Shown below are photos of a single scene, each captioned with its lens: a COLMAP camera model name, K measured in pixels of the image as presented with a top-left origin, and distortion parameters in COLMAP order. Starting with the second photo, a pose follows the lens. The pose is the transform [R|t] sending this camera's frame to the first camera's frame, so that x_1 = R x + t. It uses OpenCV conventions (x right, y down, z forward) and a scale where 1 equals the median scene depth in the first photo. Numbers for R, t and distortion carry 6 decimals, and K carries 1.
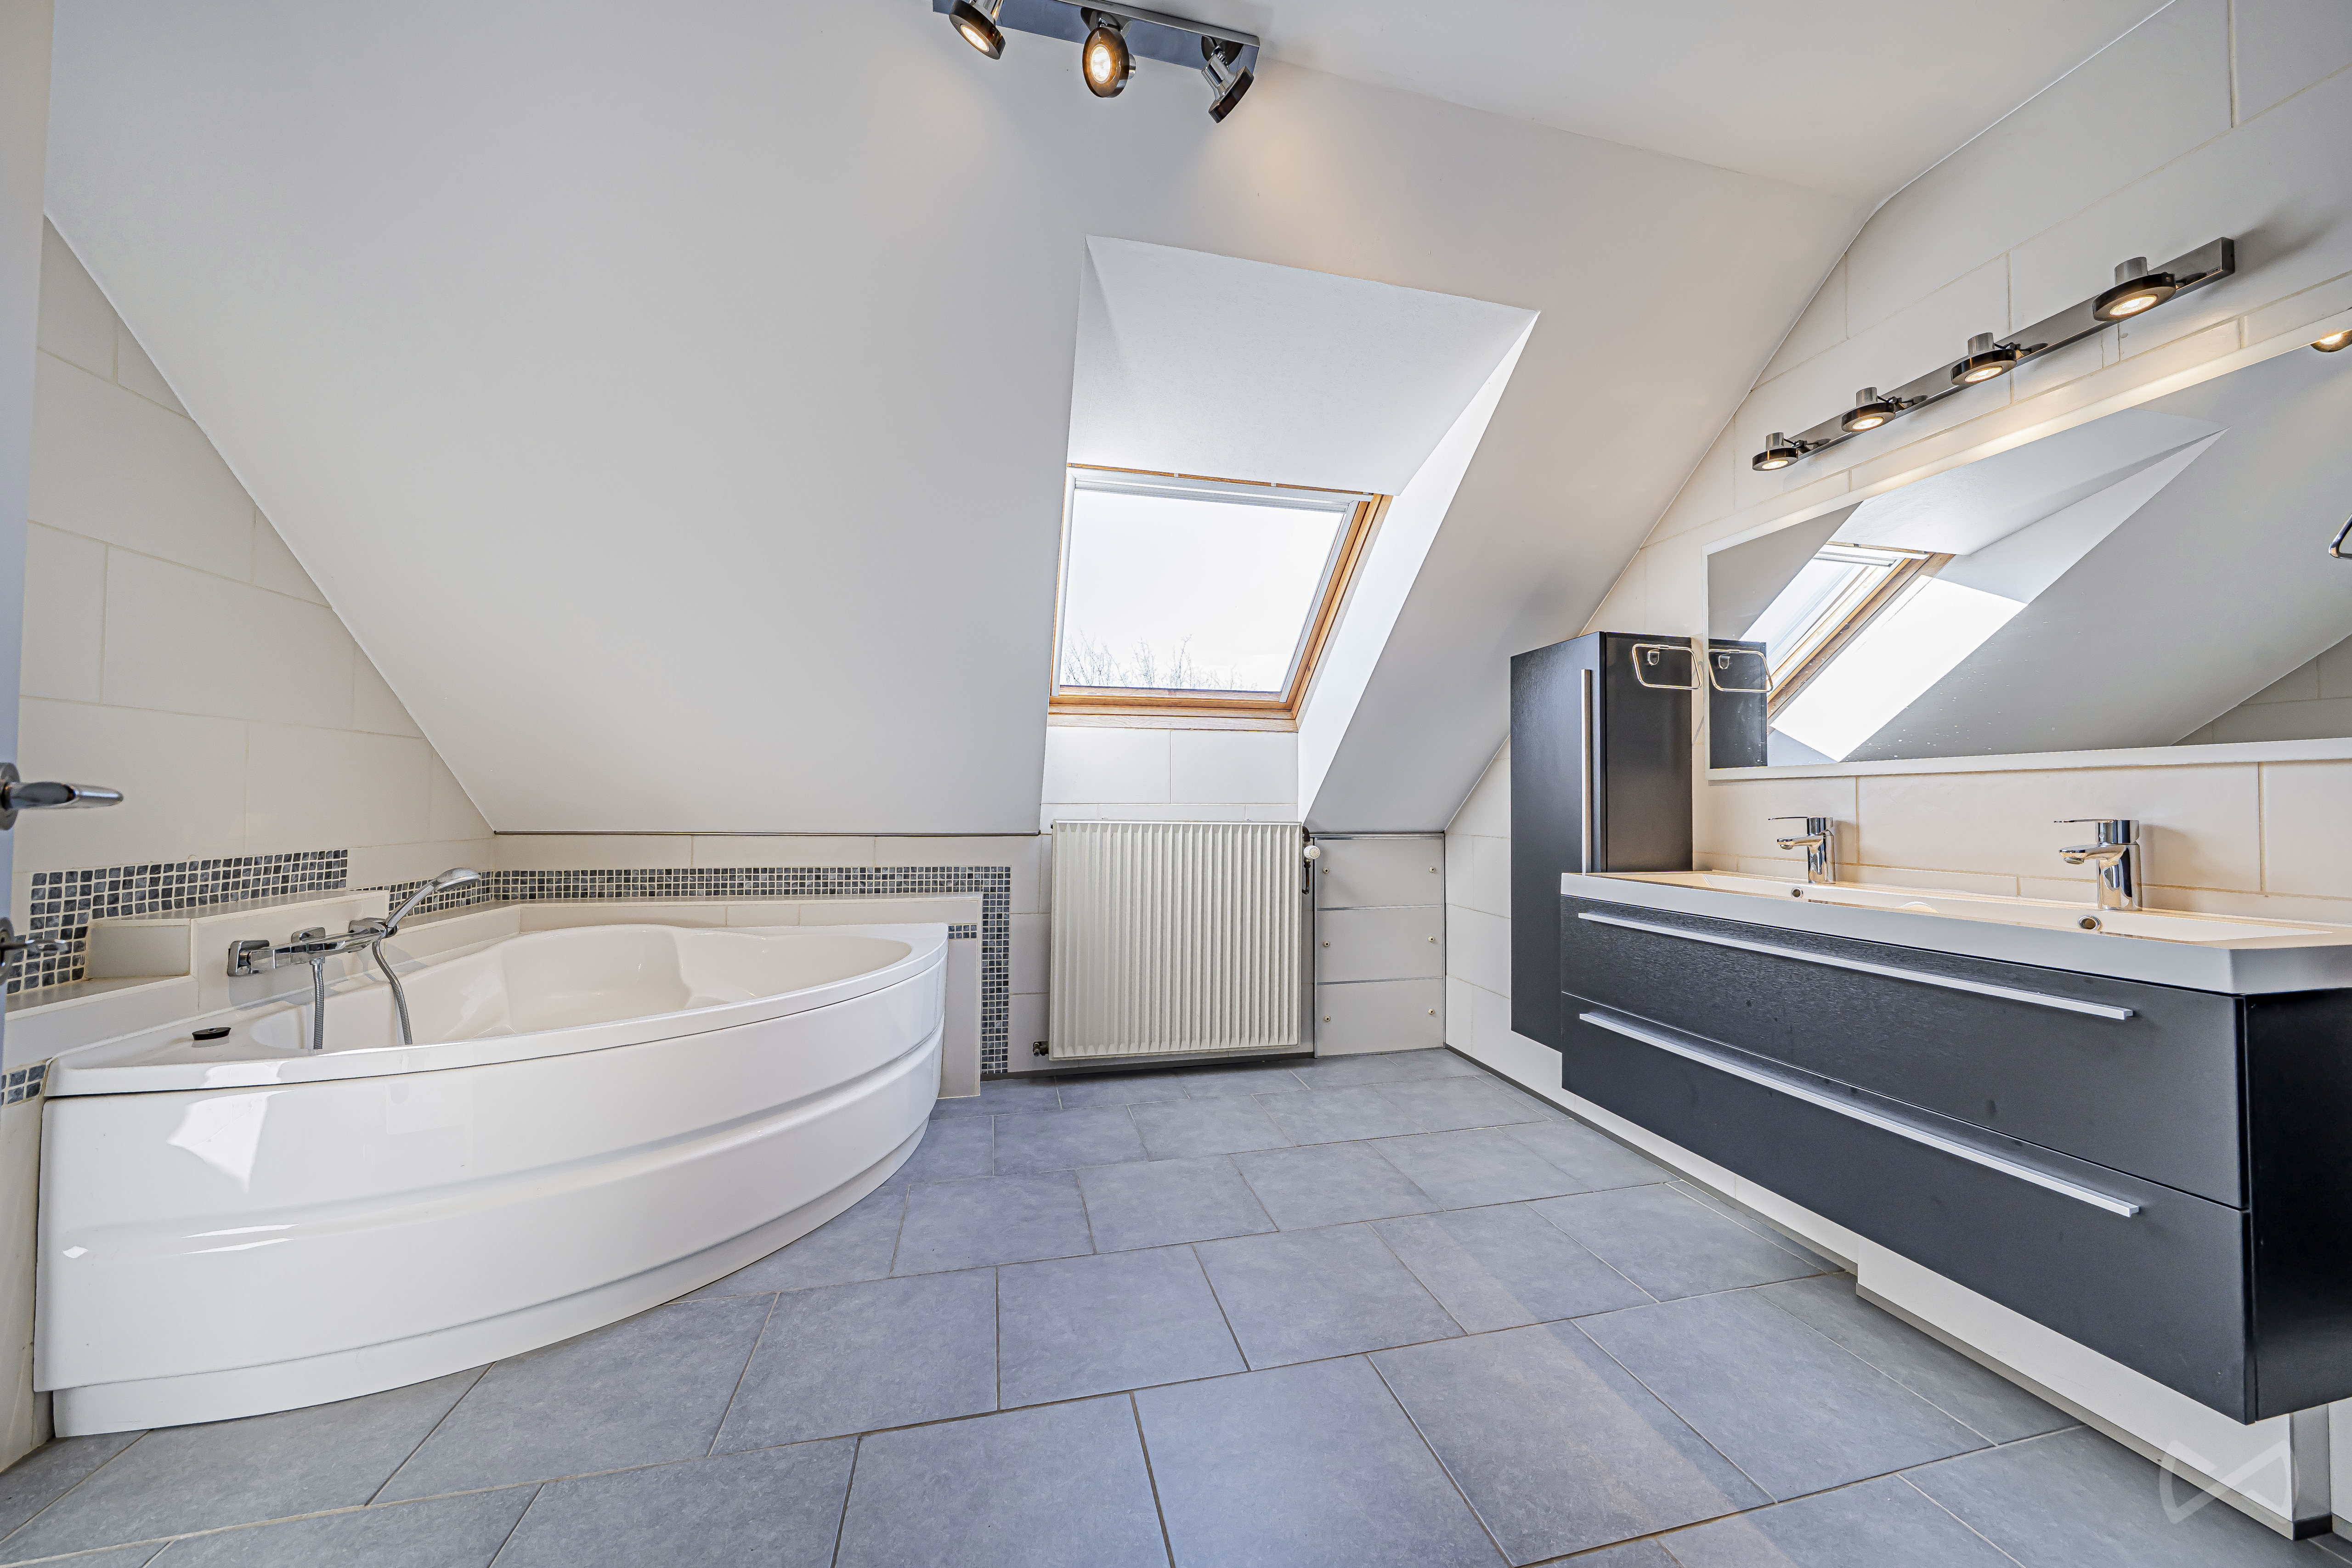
lens RADIAL K [[803.0, 0, 1181.5], [0, 803.0, 790.1], [0, 0, 1]] dist [-0.008184, 0.000155]
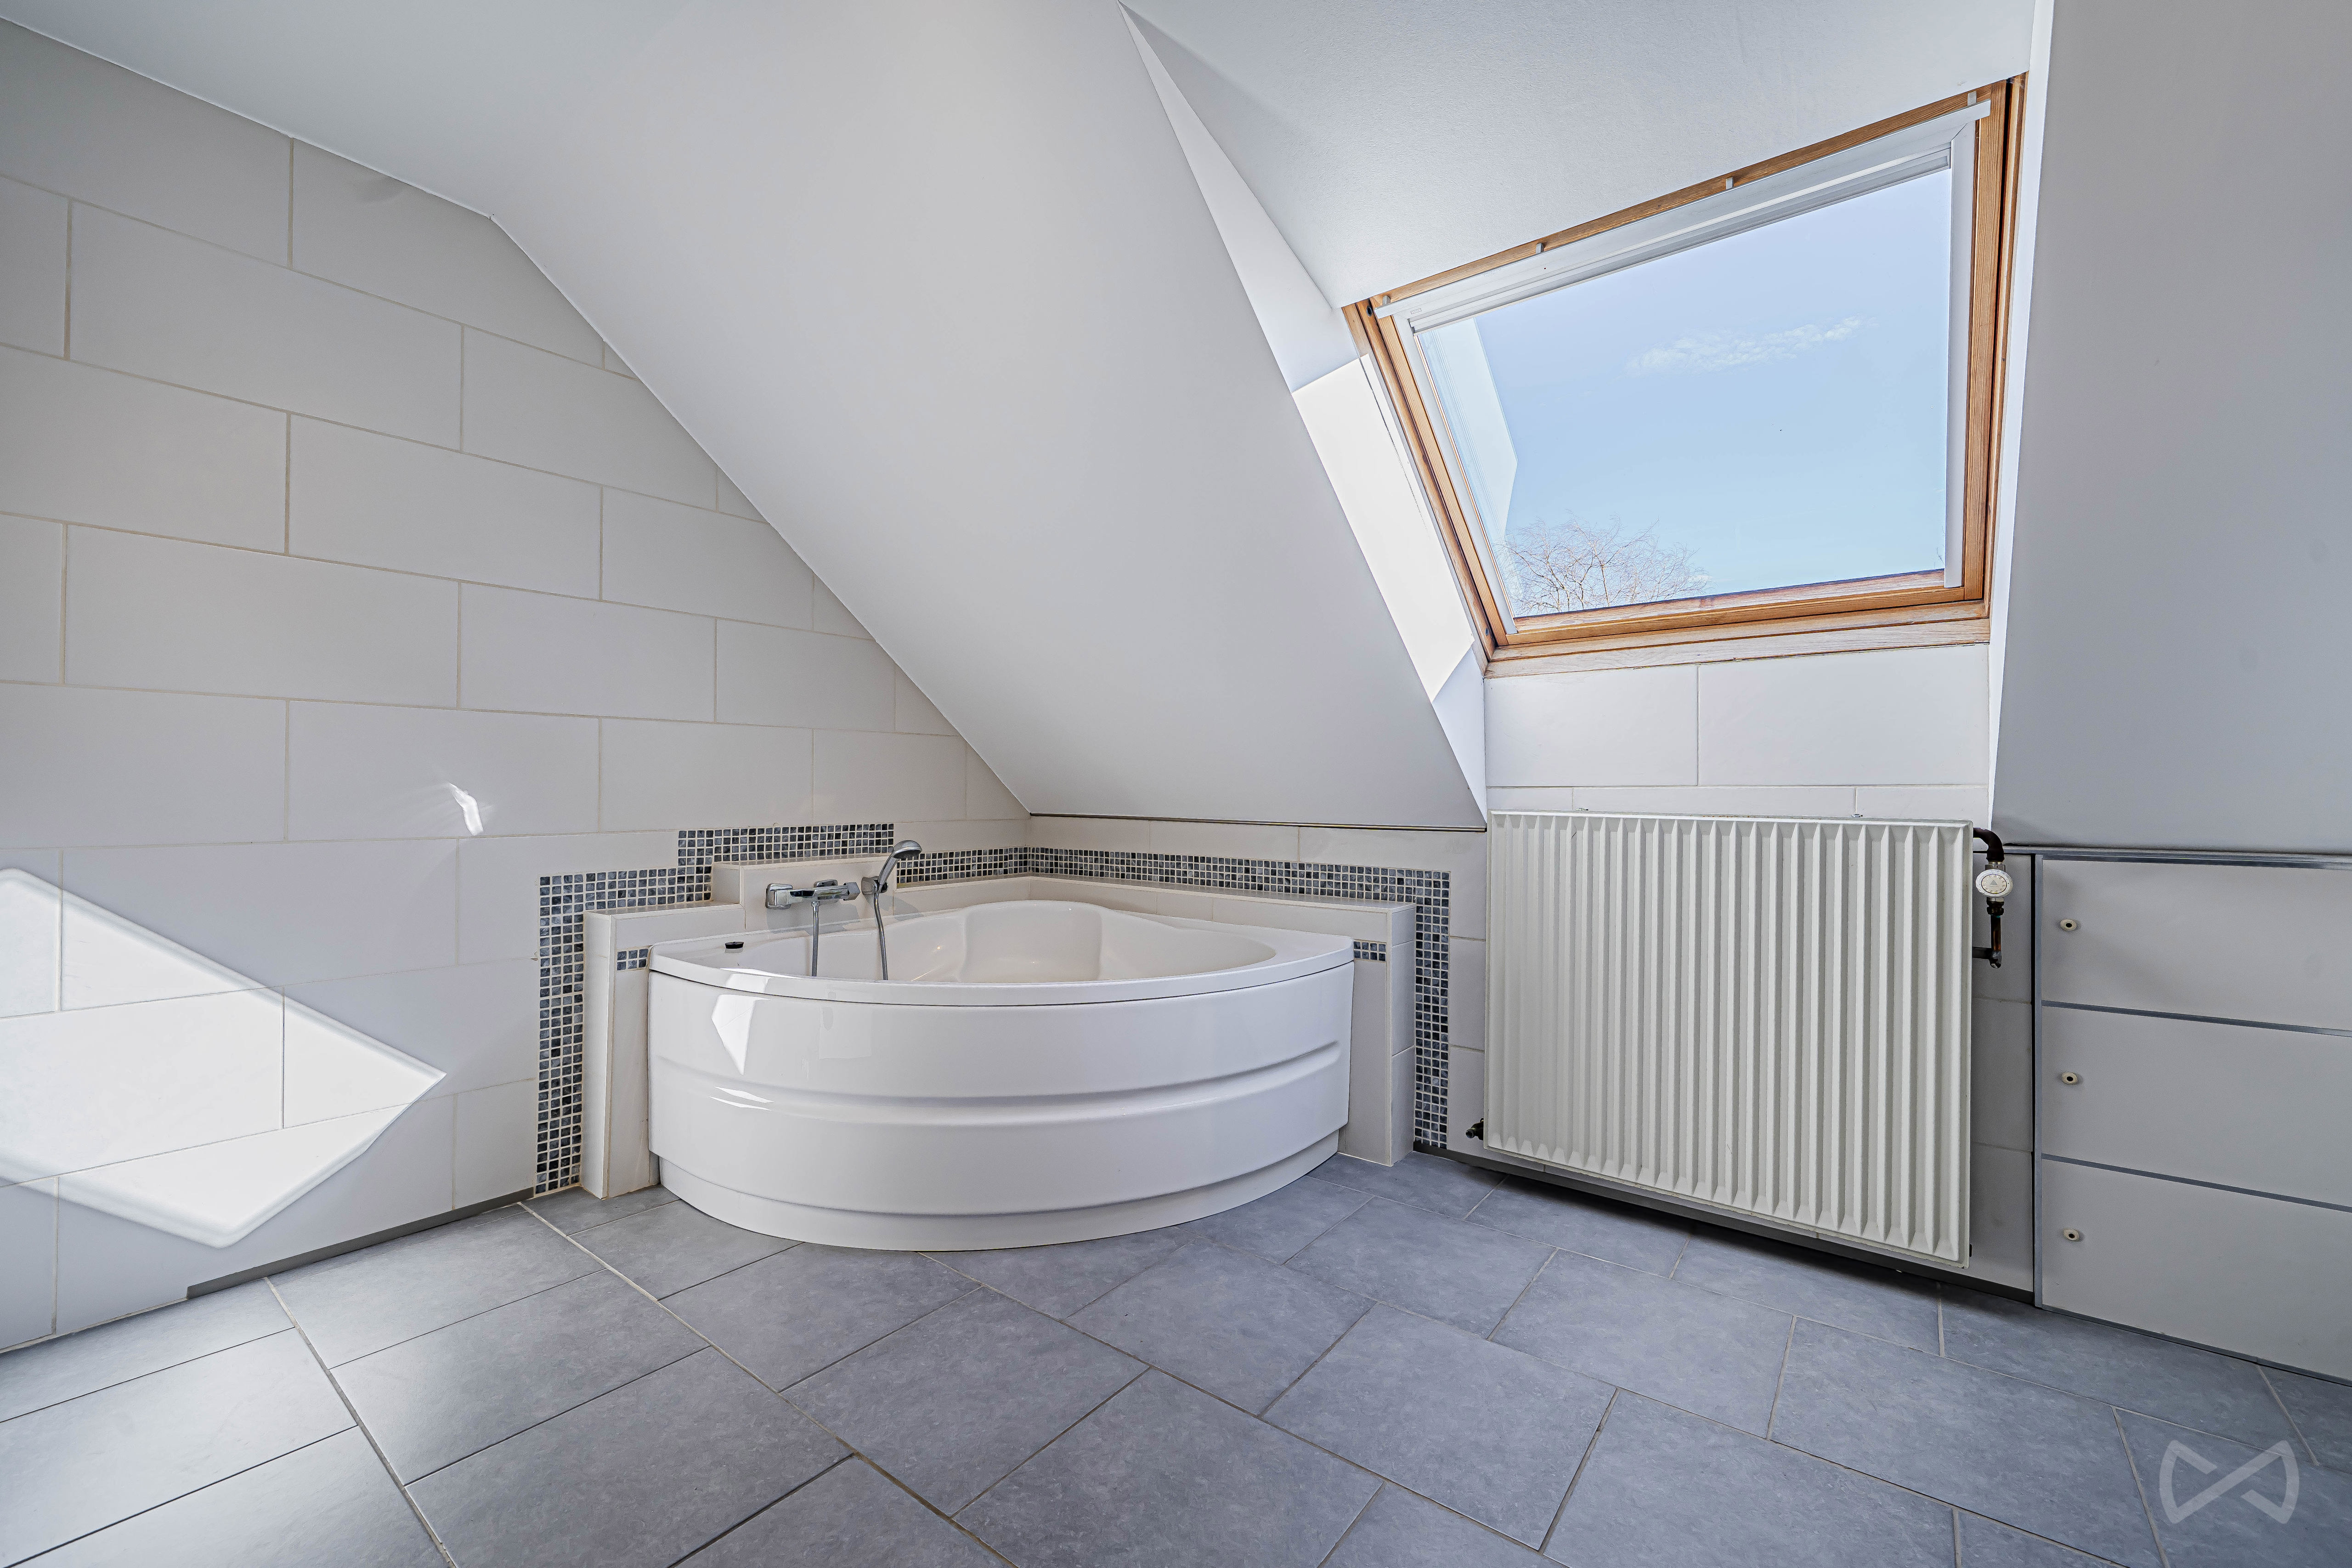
lens RADIAL K [[942.4, 0, 1181.2], [0, 942.4, 788.9], [0, 0, 1]] dist [-0.000904, -0.000236]
pose [[0.636382, -0.004740, -0.771360, 0.357346], [0.011958, 0.999922, 0.003721, 0.014345], [0.771282, -0.011592, 0.636389, 0.305773]]
